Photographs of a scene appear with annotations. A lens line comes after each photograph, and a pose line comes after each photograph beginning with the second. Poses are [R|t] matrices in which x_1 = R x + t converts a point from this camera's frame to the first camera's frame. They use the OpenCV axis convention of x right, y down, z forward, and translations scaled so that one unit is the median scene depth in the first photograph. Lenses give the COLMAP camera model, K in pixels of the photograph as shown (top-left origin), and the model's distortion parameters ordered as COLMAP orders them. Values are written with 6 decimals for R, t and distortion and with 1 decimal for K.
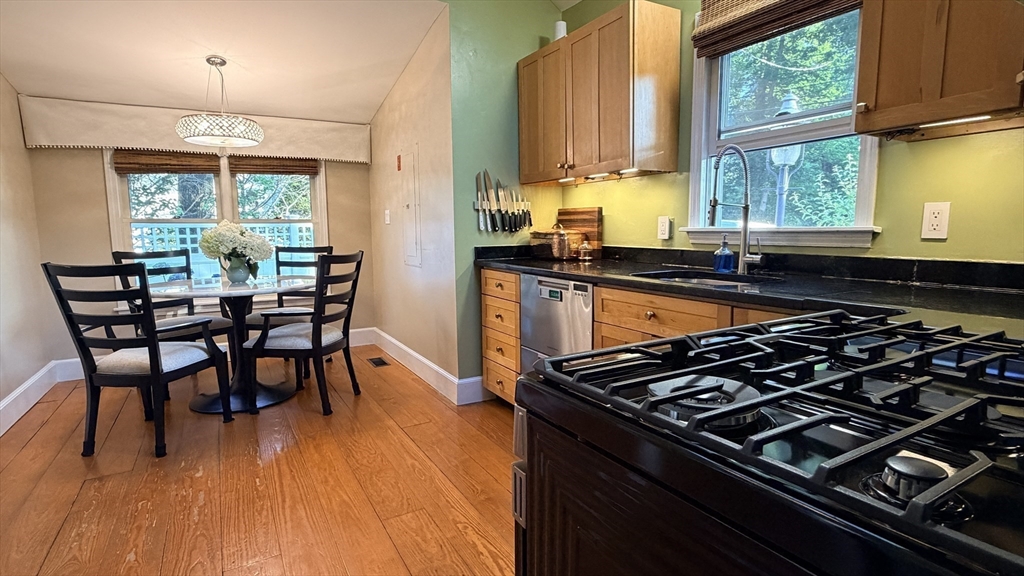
lens RADIAL K [[506.8, 0, 514.5], [0, 506.8, 289.2], [0, 0, 1]] dist [0.001315, 0.000052]
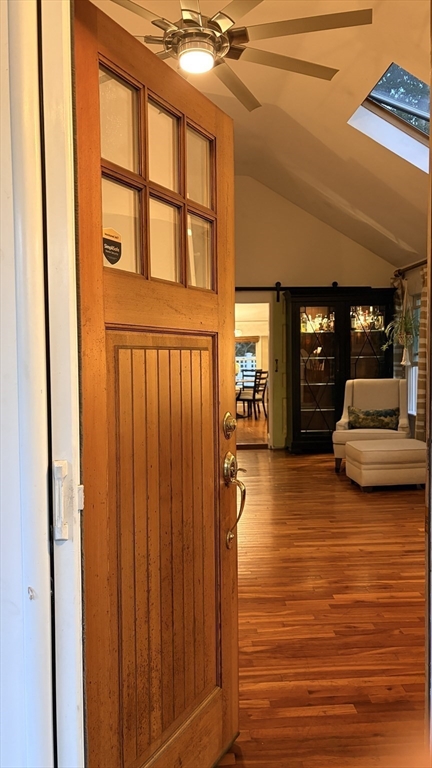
lens RADIAL K [[576.6, 0, 215.7], [0, 576.6, 383.6], [0, 0, 1]] dist [0.016088, -0.010150]
pose [[0.893555, 0.019565, -0.448527, 0.992217], [-0.051187, 0.996975, -0.058487, 0.234422], [0.446026, 0.075220, 0.891854, -2.290002]]
